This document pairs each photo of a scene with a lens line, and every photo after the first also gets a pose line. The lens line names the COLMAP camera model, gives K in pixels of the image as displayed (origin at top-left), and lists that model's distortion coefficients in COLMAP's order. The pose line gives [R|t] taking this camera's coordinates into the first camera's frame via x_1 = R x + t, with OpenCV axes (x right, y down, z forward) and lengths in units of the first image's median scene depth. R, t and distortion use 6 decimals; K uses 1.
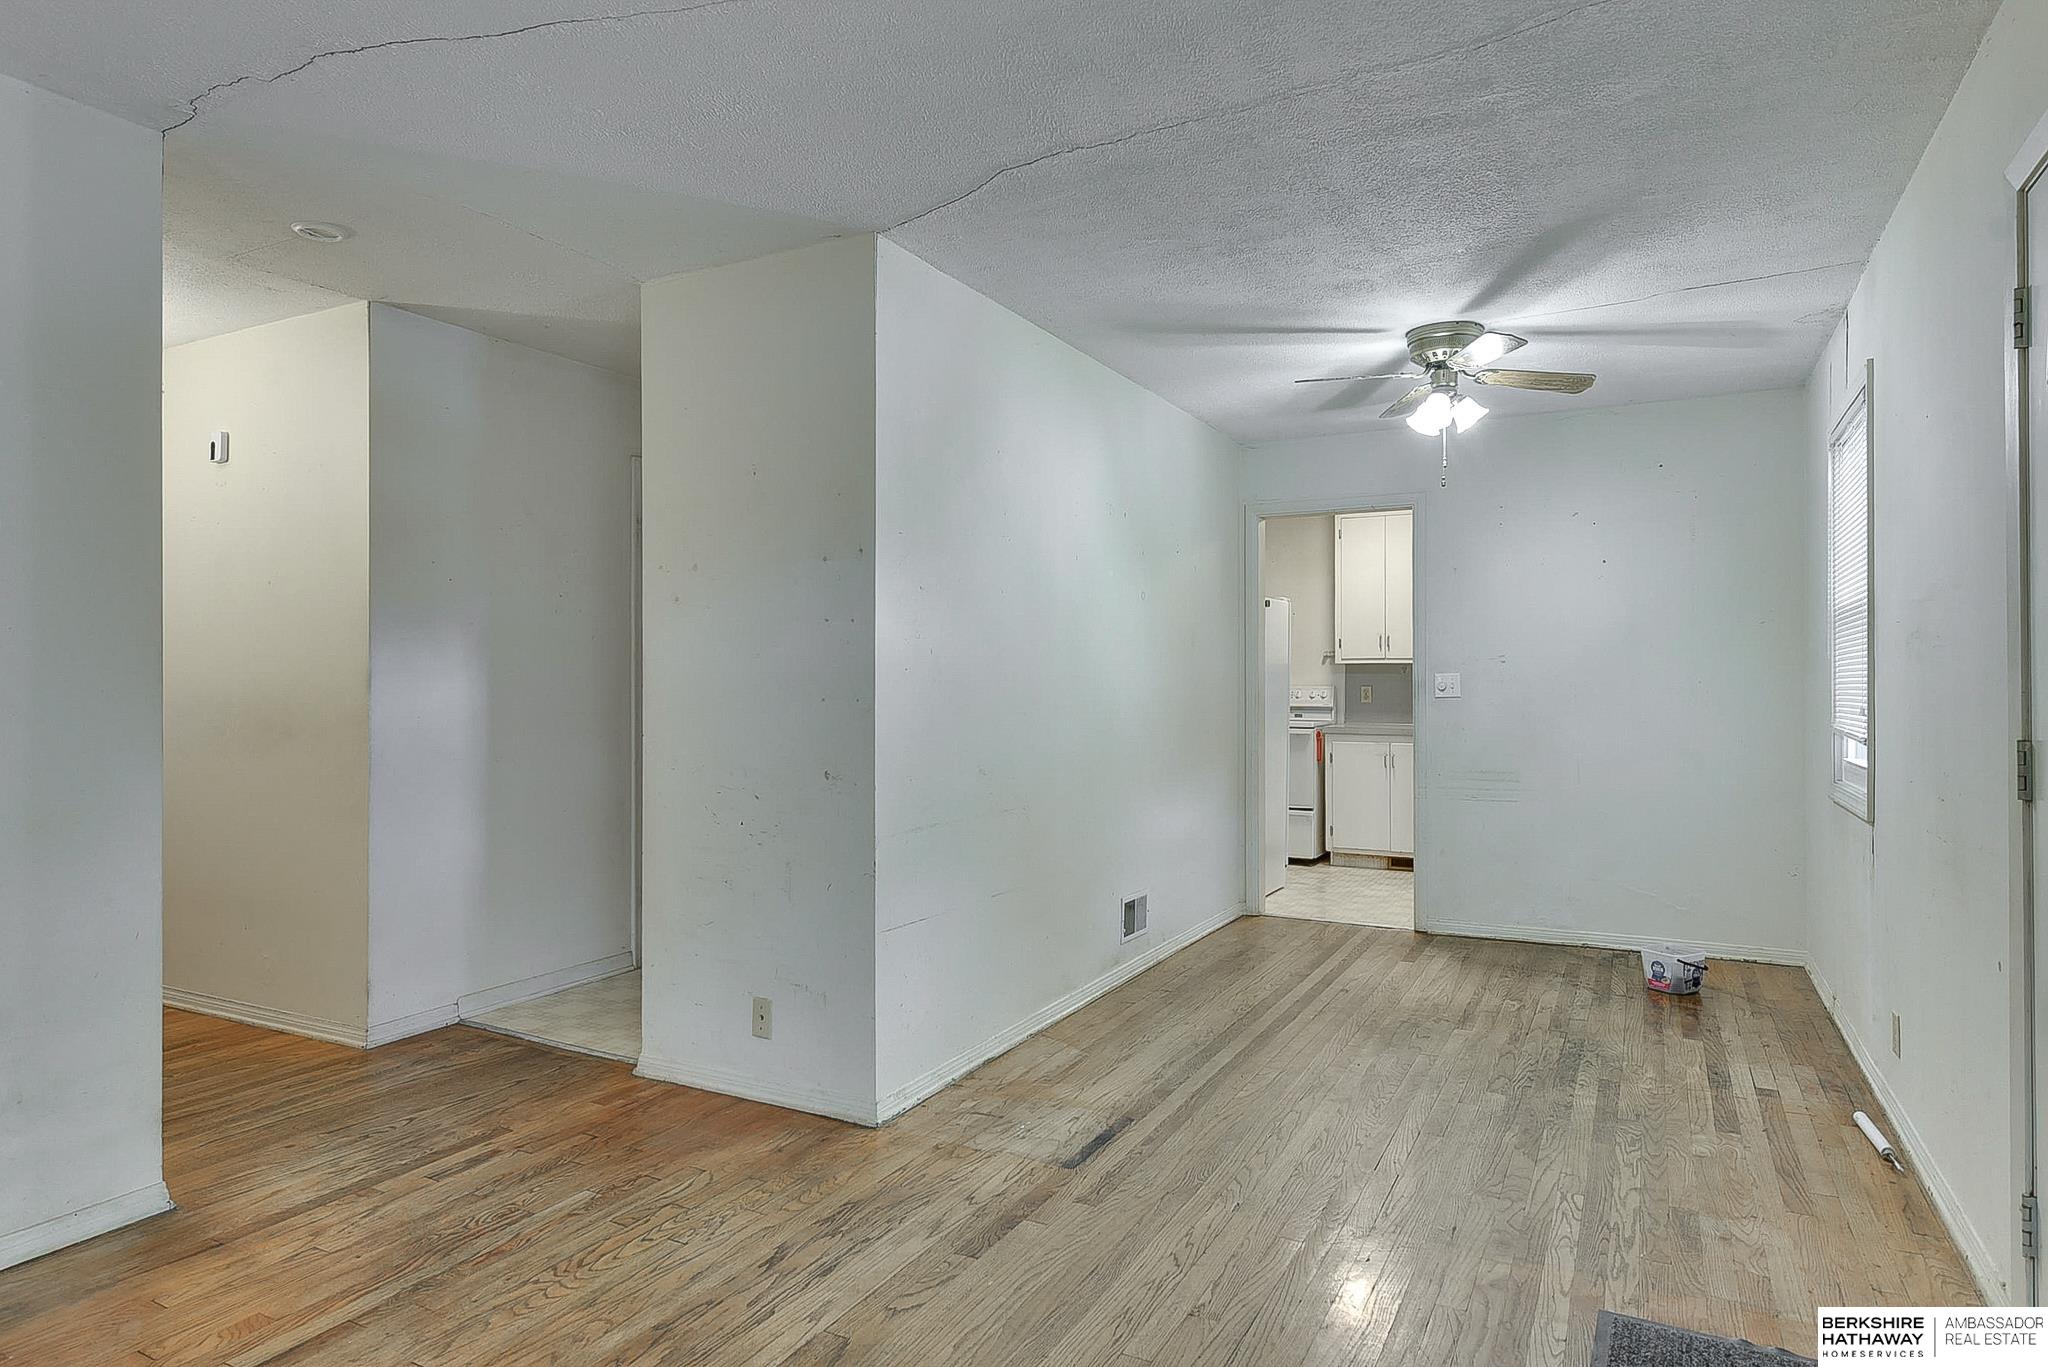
lens RADIAL K [[1185.4, 0, 1019.4], [0, 1185.4, 672.6], [0, 0, 1]] dist [0.001389, -0.001652]
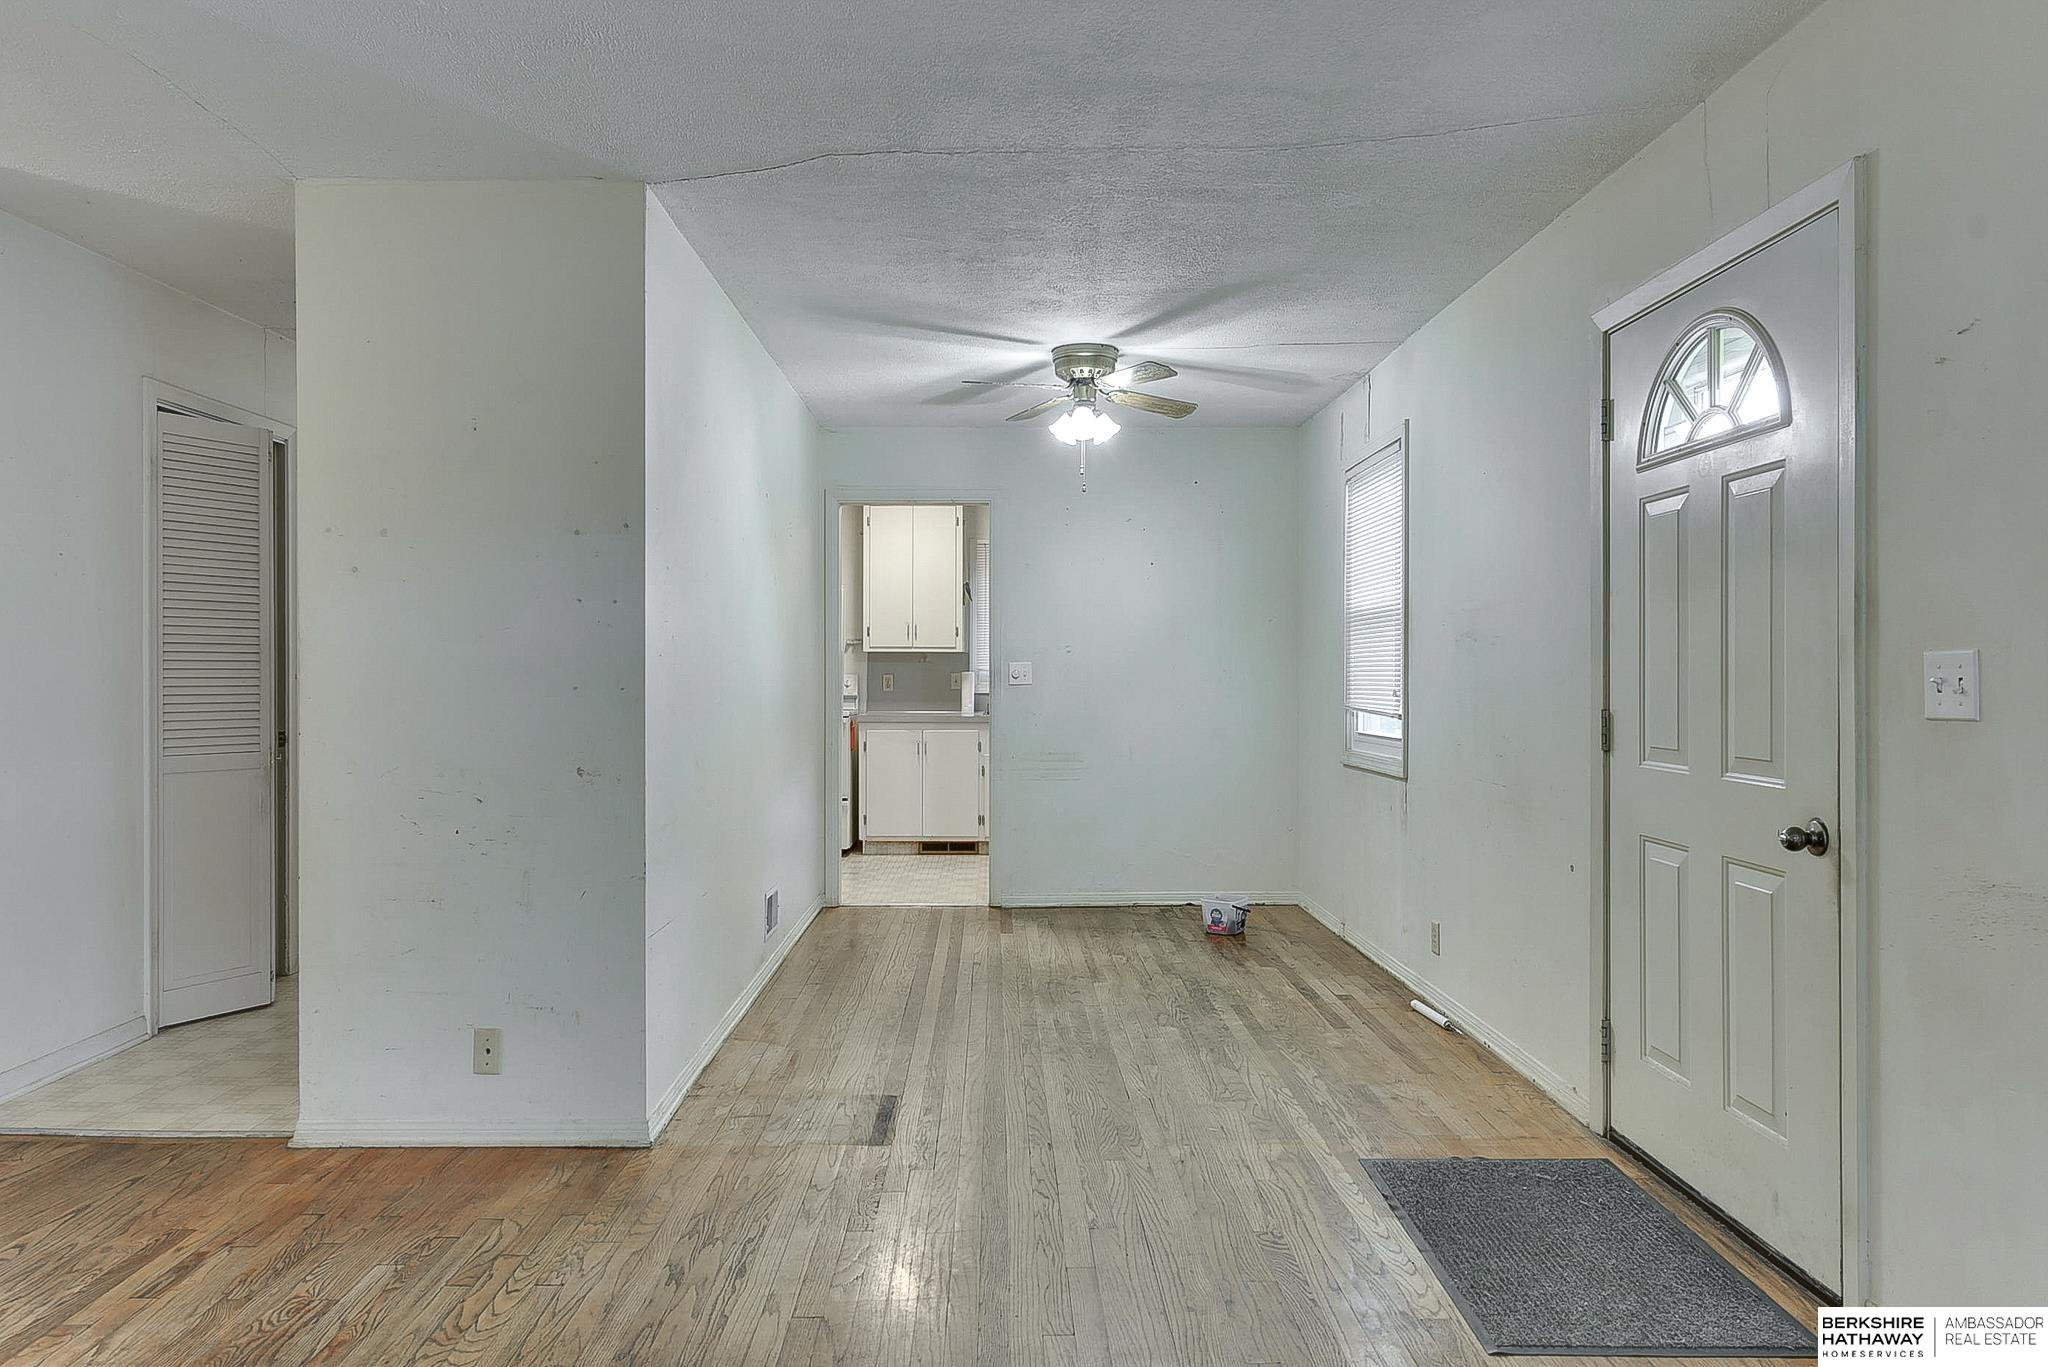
lens RADIAL K [[1294.4, 0, 1019.9], [0, 1294.4, 672.5], [0, 0, 1]] dist [0.000627, -0.001040]
pose [[0.873992, 0.000016, 0.485941, -0.328304], [-0.004418, 0.999959, 0.007913, 0.001195], [-0.485921, -0.009063, 0.873956, -0.025792]]
